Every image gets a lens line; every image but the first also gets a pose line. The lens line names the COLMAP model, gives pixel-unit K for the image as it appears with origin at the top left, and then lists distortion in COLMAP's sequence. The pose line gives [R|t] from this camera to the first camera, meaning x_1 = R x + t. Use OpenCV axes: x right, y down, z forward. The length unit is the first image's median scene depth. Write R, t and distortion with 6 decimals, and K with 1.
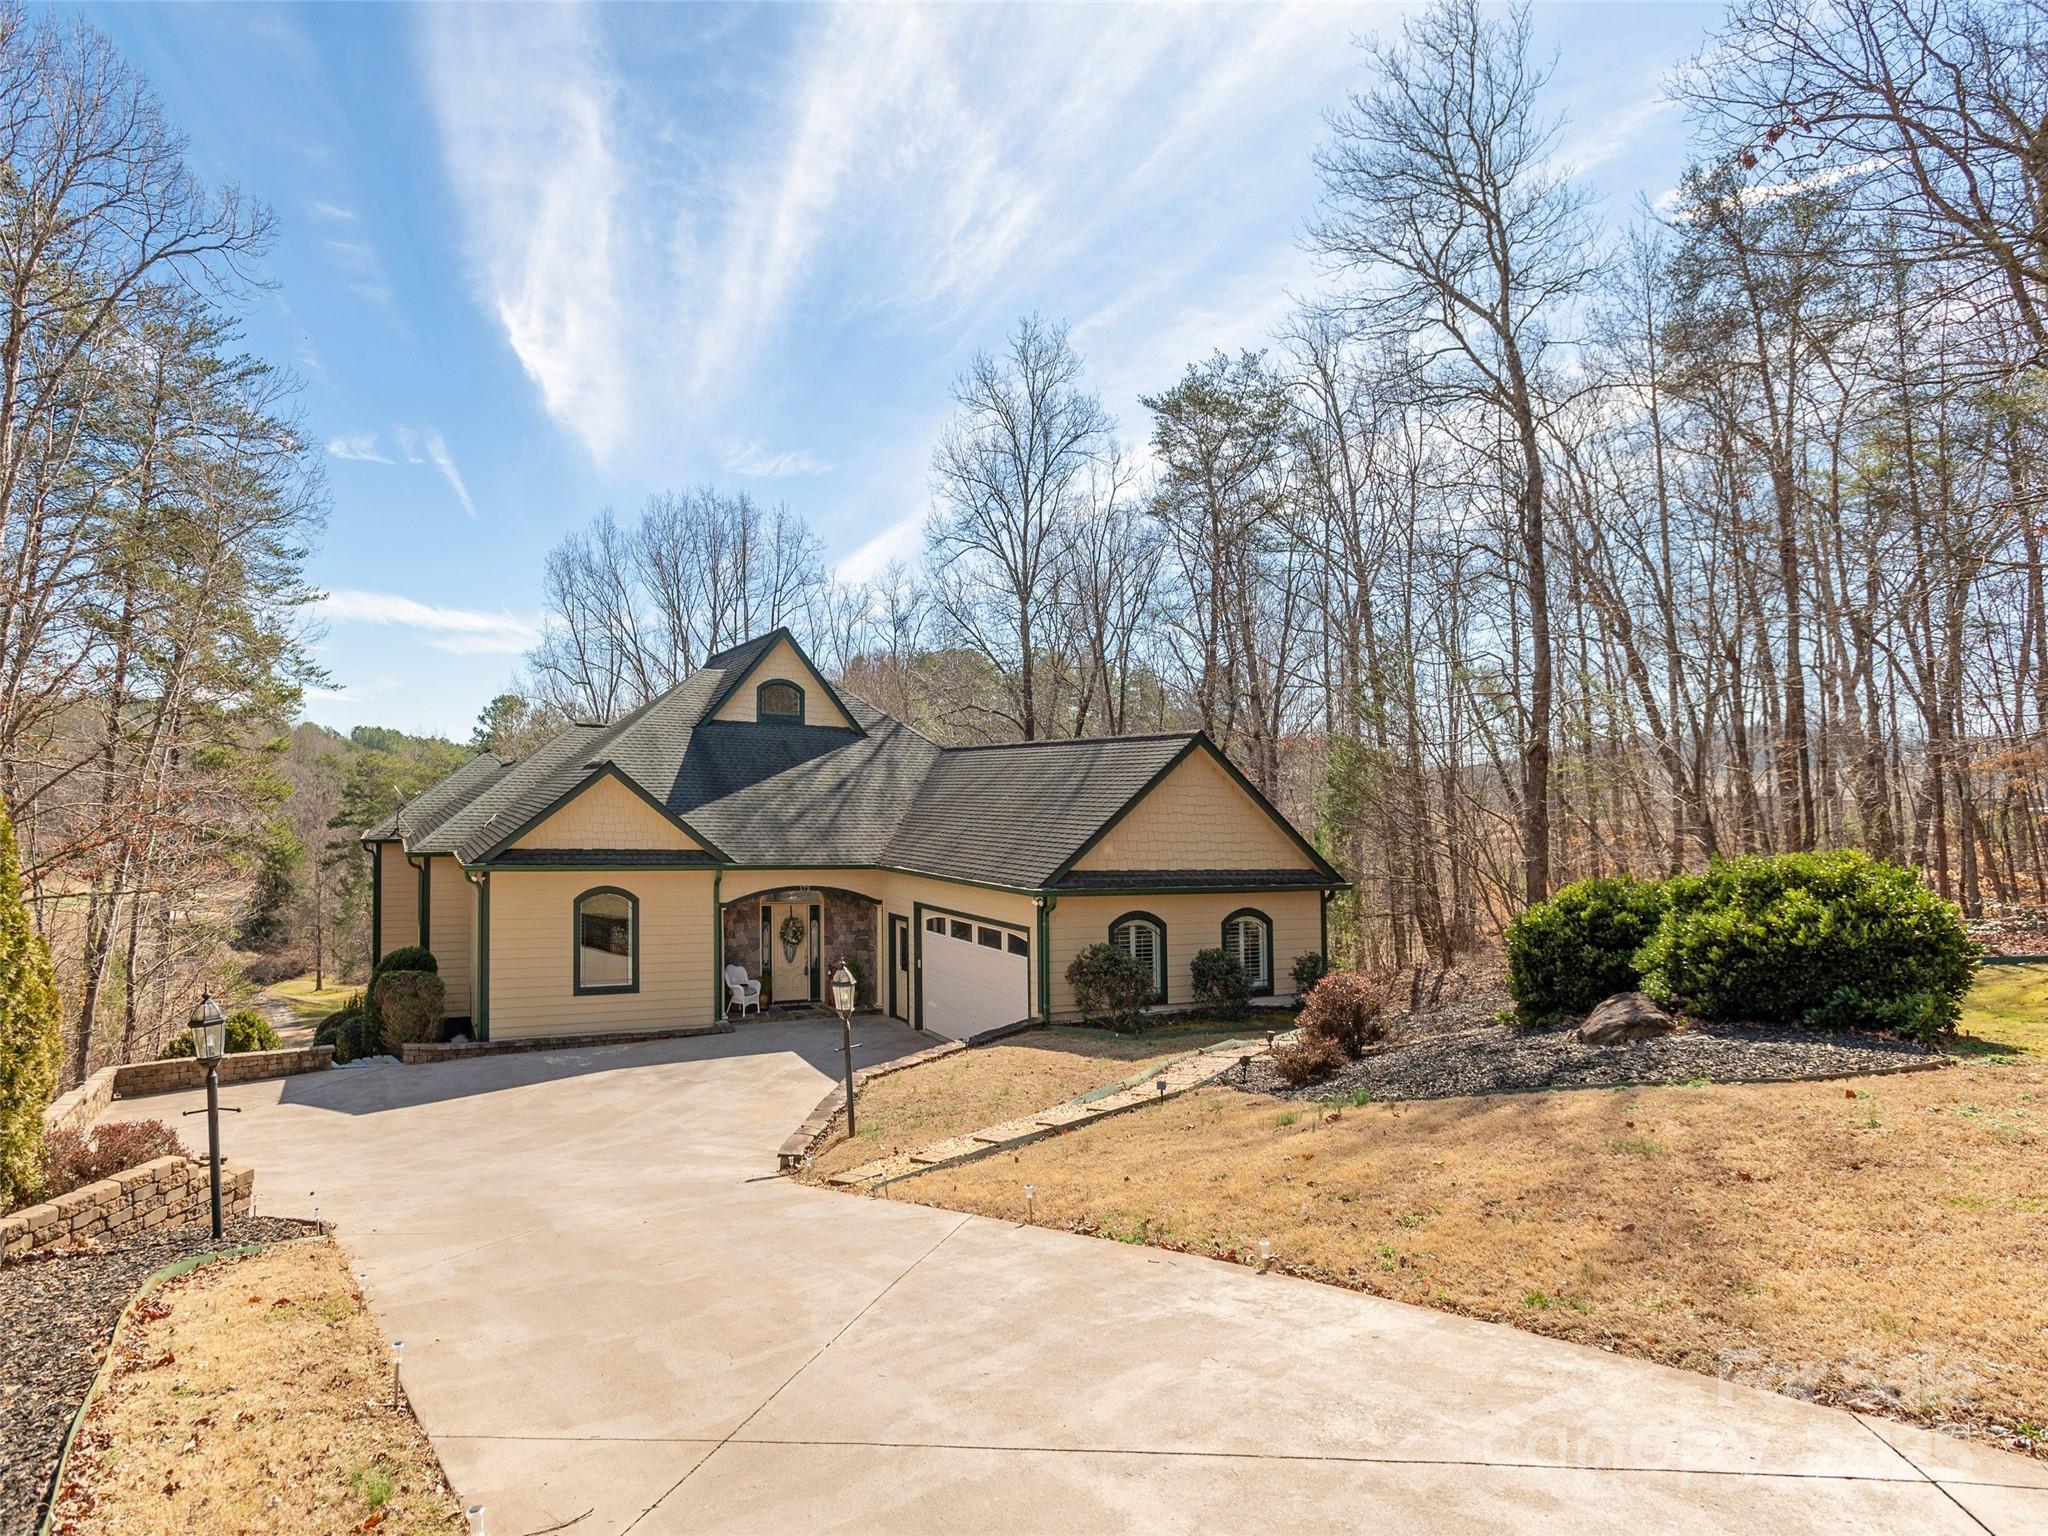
lens RADIAL K [[1025.0, 0, 1024.0], [0, 1025.0, 768.0], [0, 0, 1]] dist [-0.070022, 0.000428]
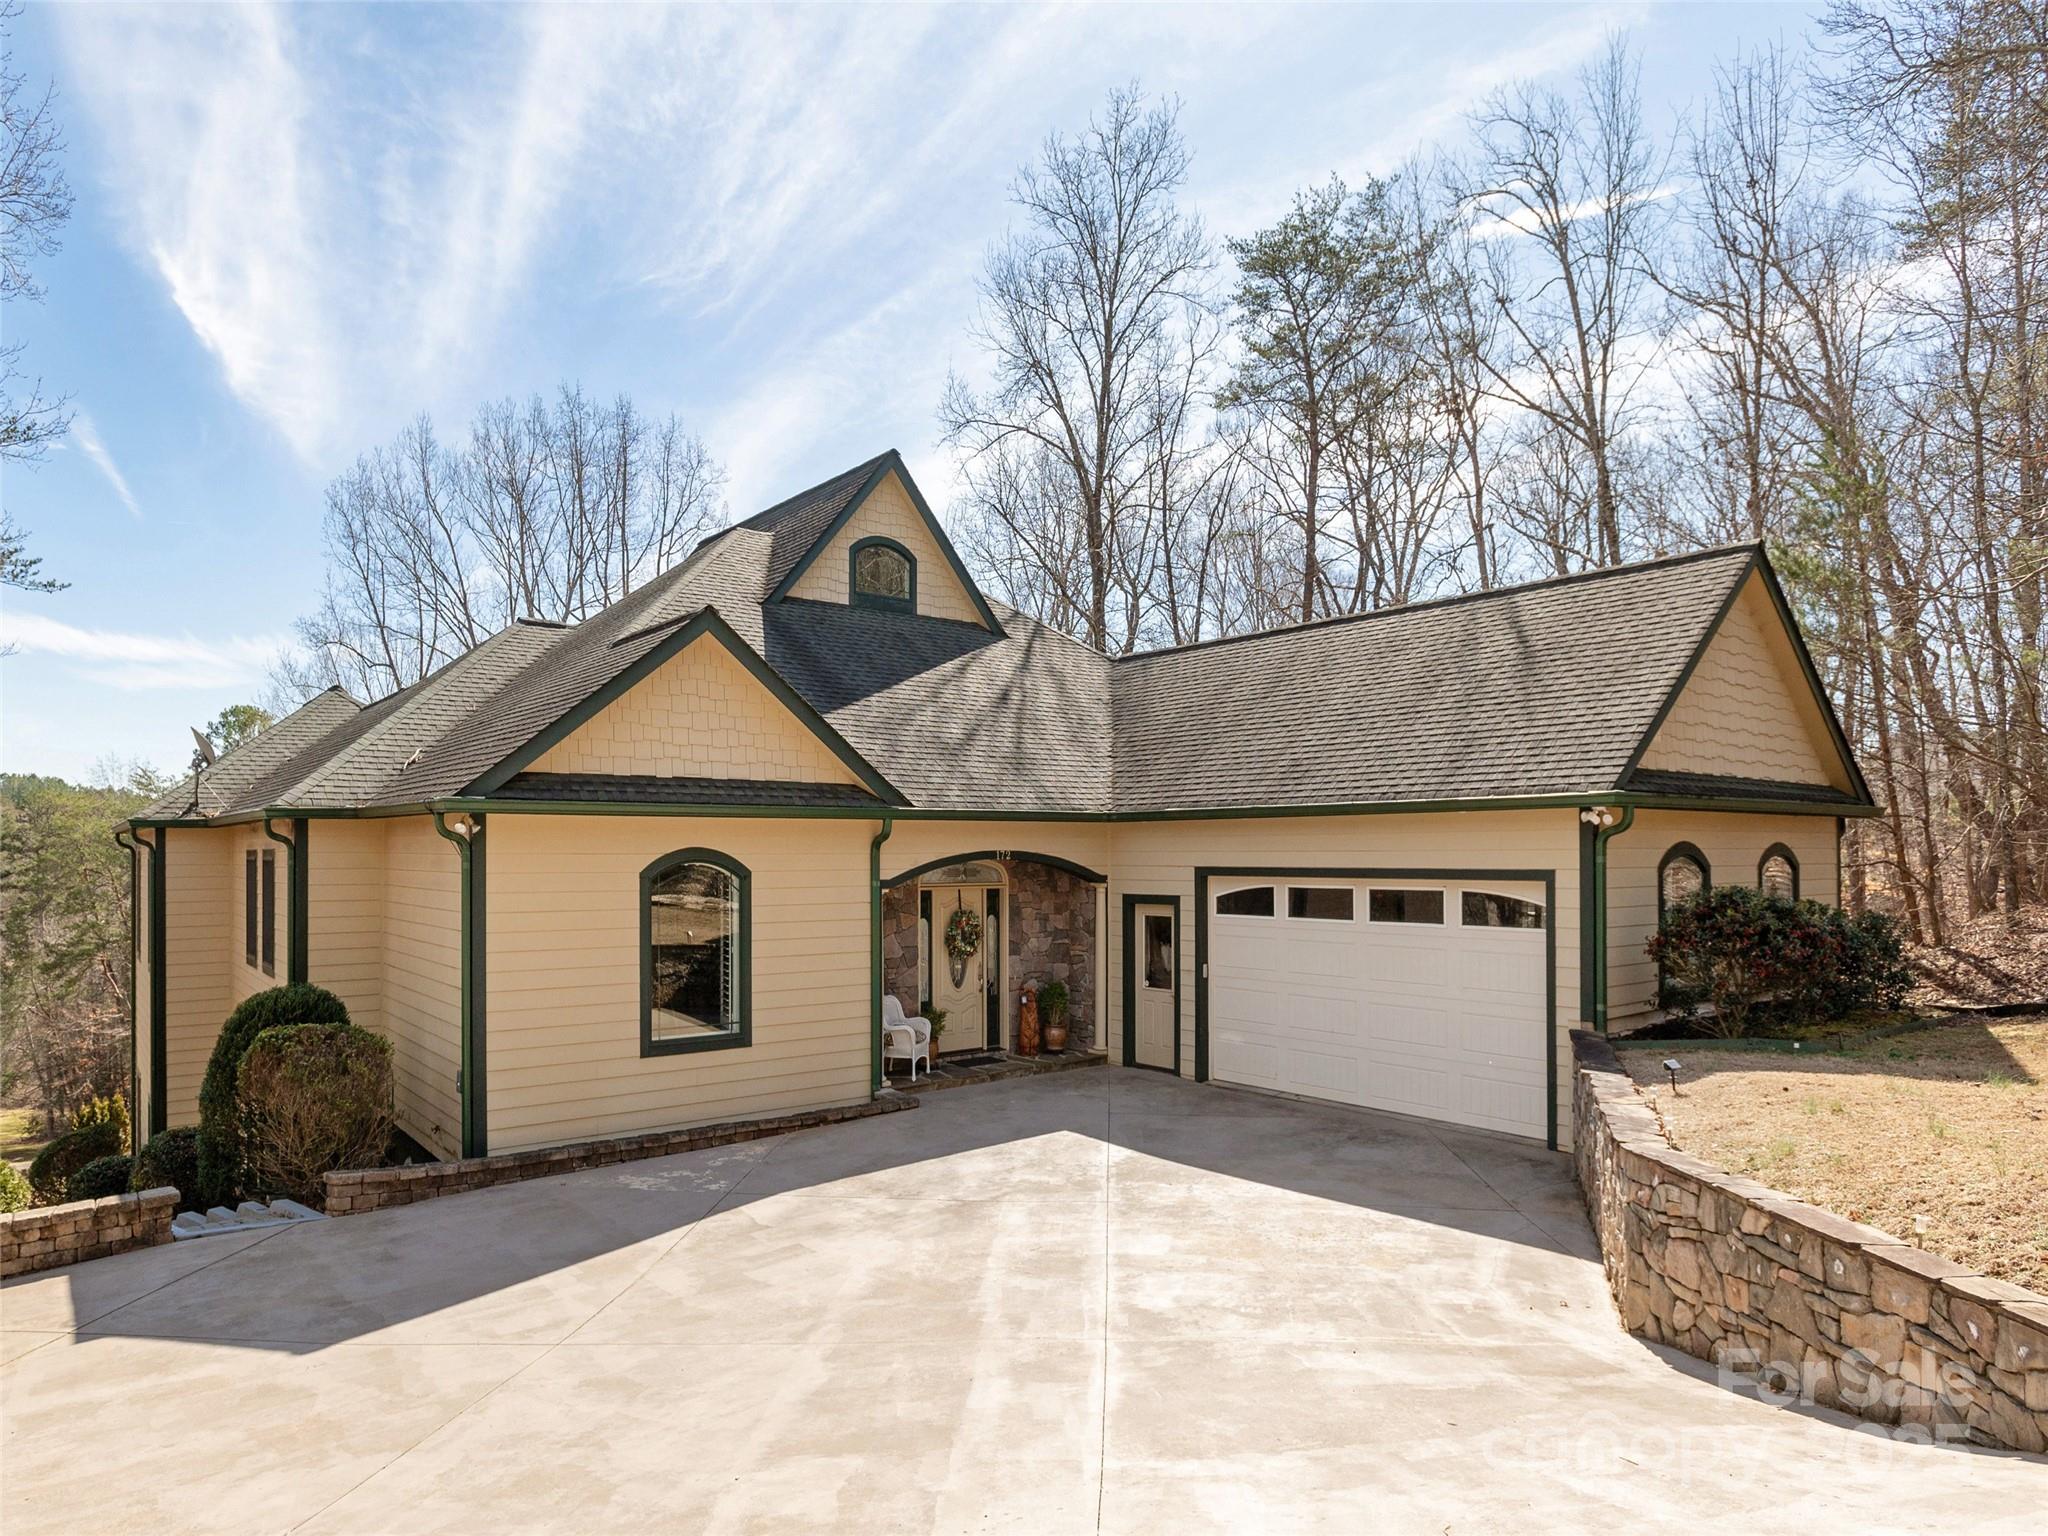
lens RADIAL K [[1178.8, 0, 1018.1], [0, 1178.8, 846.8], [0, 0, 1]] dist [-0.046854, -0.004044]
pose [[0.987049, -0.039593, 0.155458, -0.298764], [0.037124, 0.999135, 0.018749, 0.096556], [-0.156066, -0.012735, 0.987664, 0.314266]]
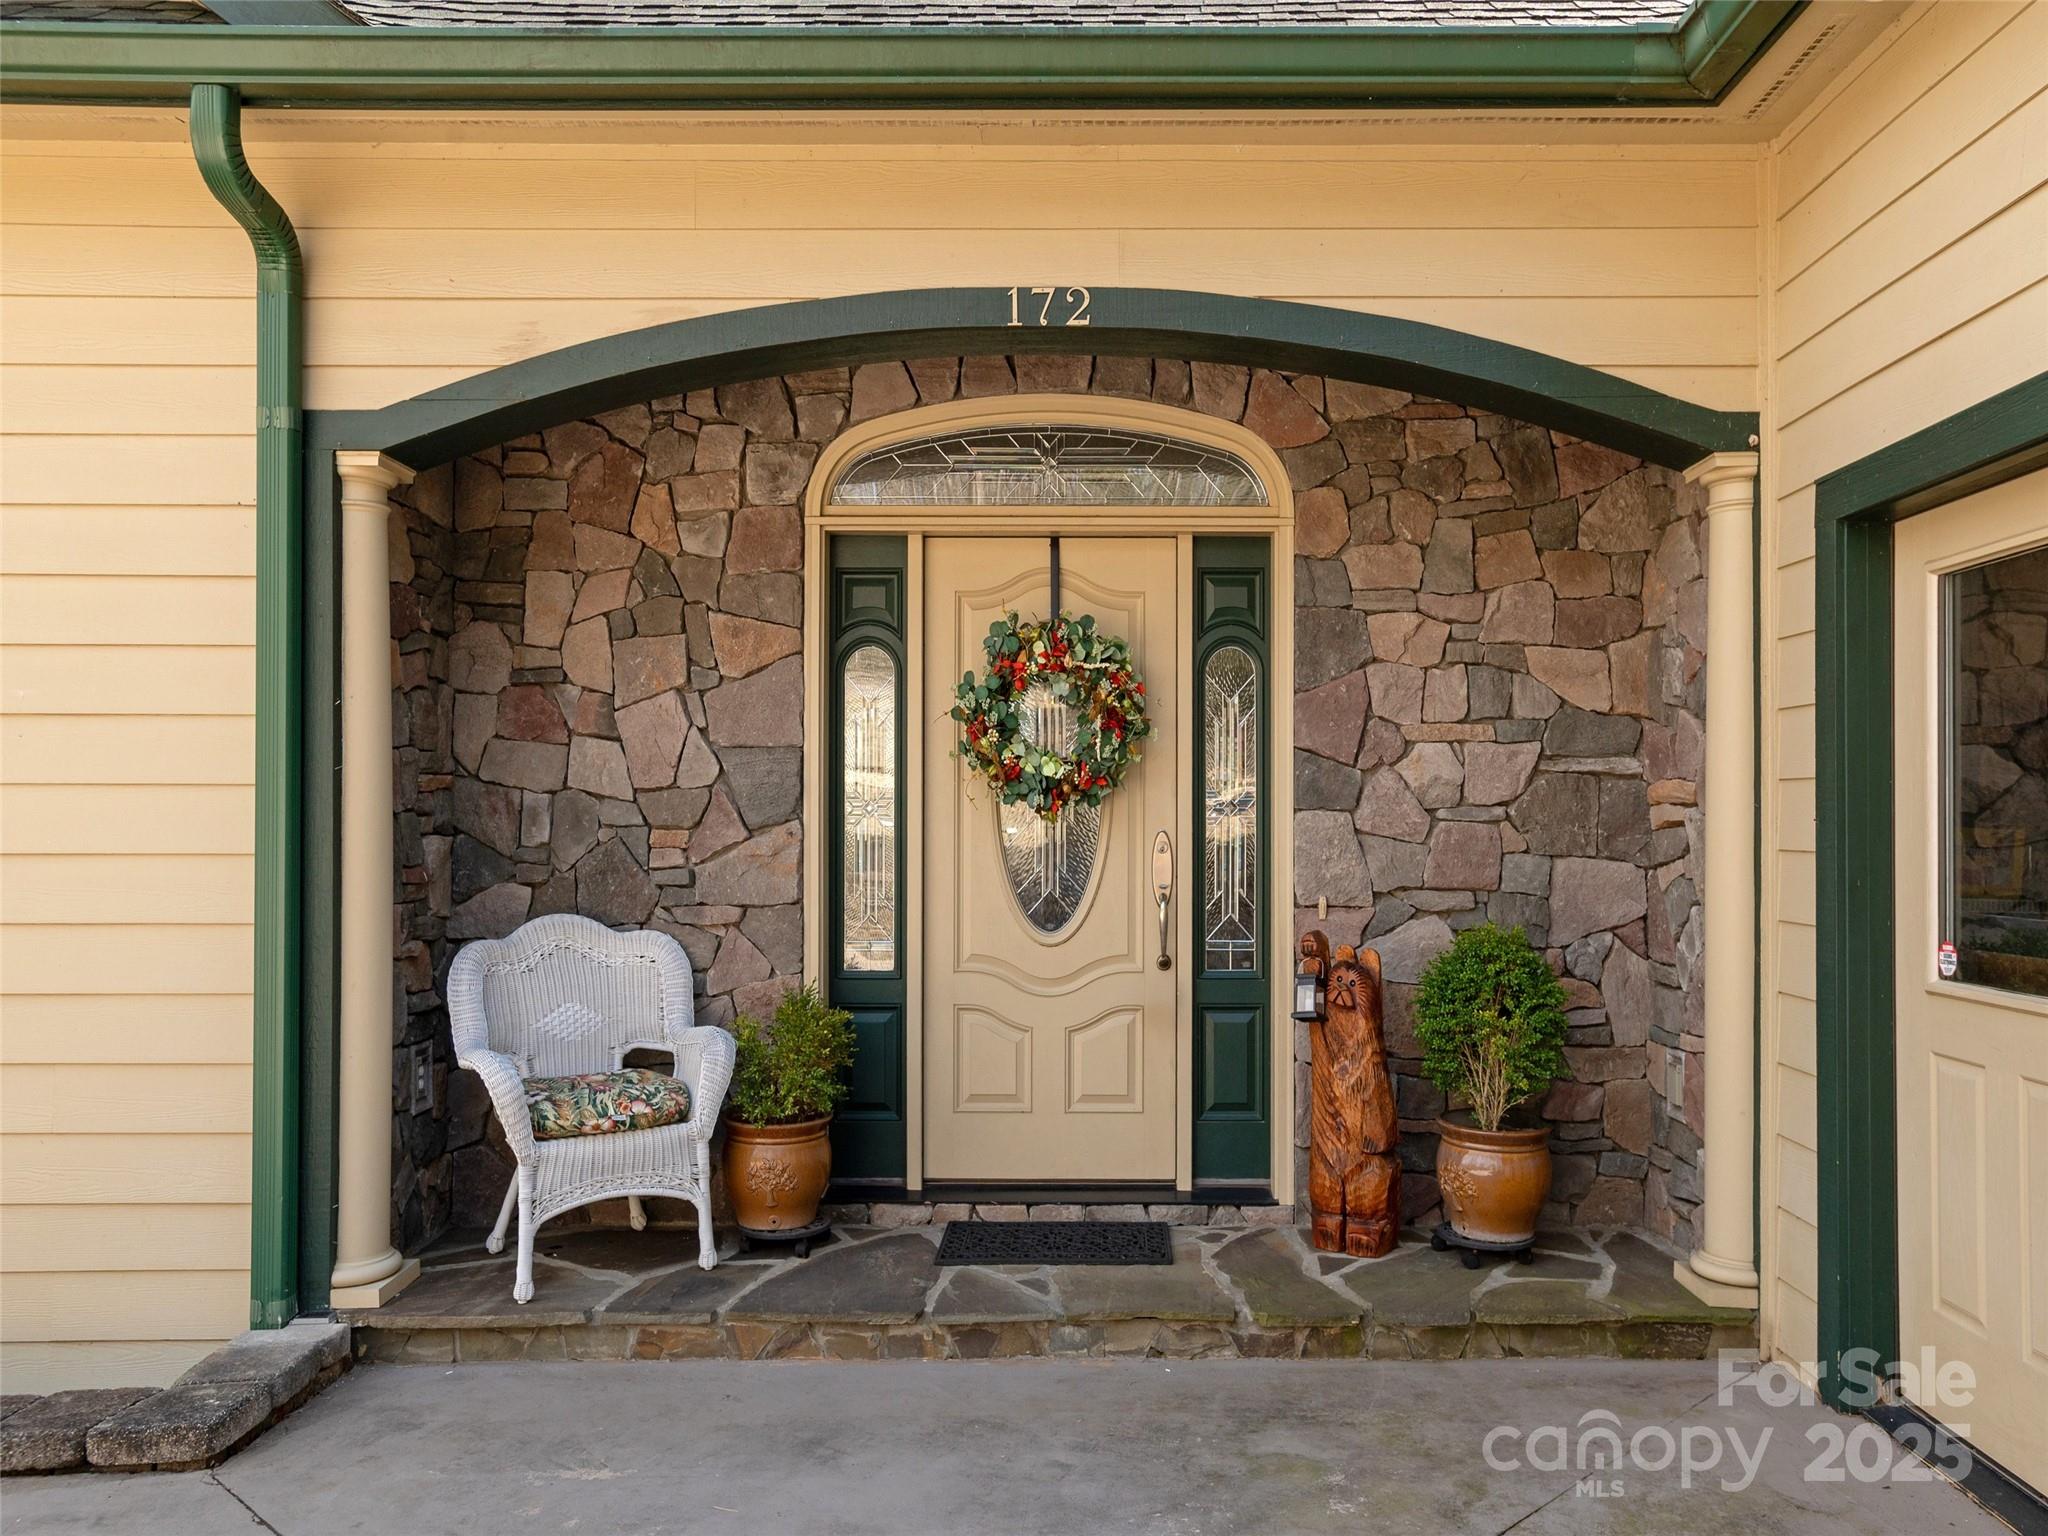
lens RADIAL K [[1556.1, 0, 1023.5], [0, 1556.1, 822.4], [0, 0, 1]] dist [0.000743, 0.000050]
pose [[0.840160, -0.045945, -0.540390, -0.111231], [0.049482, 0.998743, -0.007984, 0.175350], [0.540077, -0.020032, 0.841377, 0.799105]]
